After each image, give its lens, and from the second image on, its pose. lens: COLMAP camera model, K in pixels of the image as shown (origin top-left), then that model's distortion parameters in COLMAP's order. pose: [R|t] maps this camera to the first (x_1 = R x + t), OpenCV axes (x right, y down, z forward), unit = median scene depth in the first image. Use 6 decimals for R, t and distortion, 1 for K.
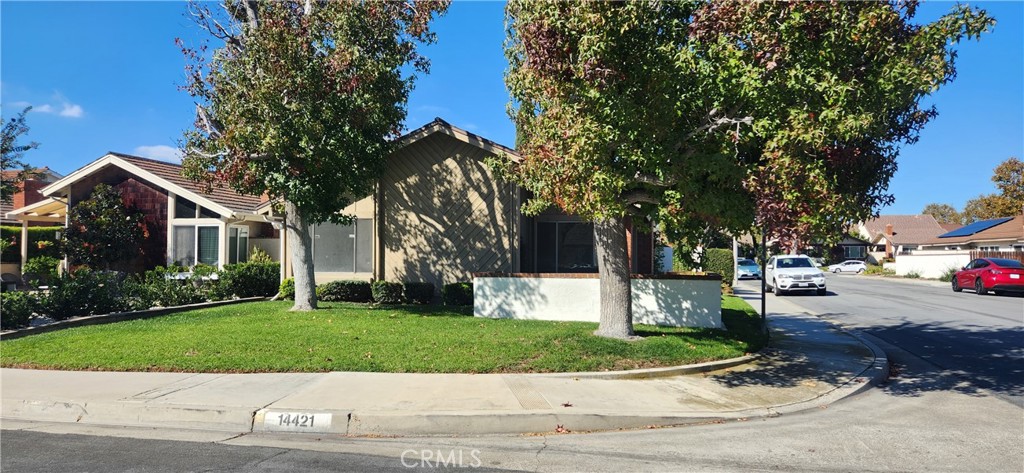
lens RADIAL K [[675.6, 0, 508.5], [0, 675.6, 238.6], [0, 0, 1]] dist [0.097514, -0.094913]
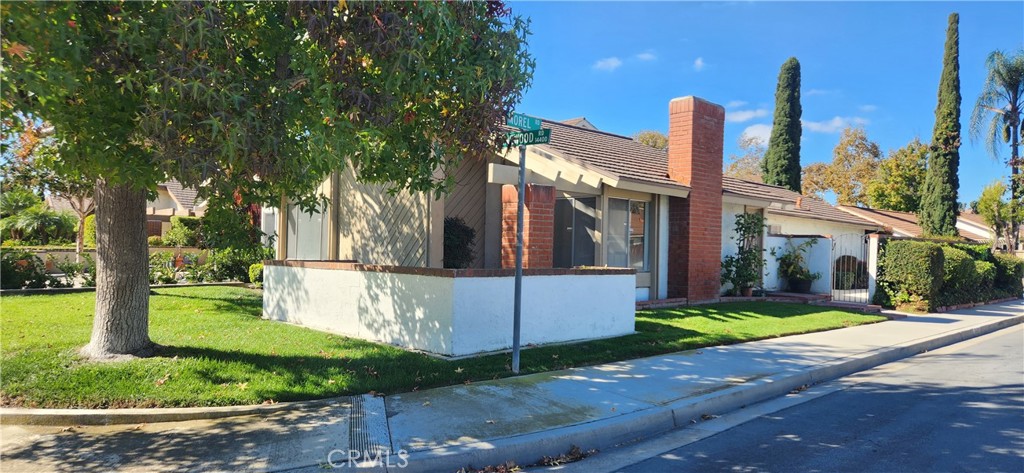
lens RADIAL K [[675.6, 0, 508.5], [0, 675.6, 238.6], [0, 0, 1]] dist [0.097514, -0.094913]
pose [[0.854719, 0.006196, -0.519054, 0.484986], [-0.004547, 0.999980, 0.004450, 0.016745], [0.519071, -0.001444, 0.854730, 0.362390]]
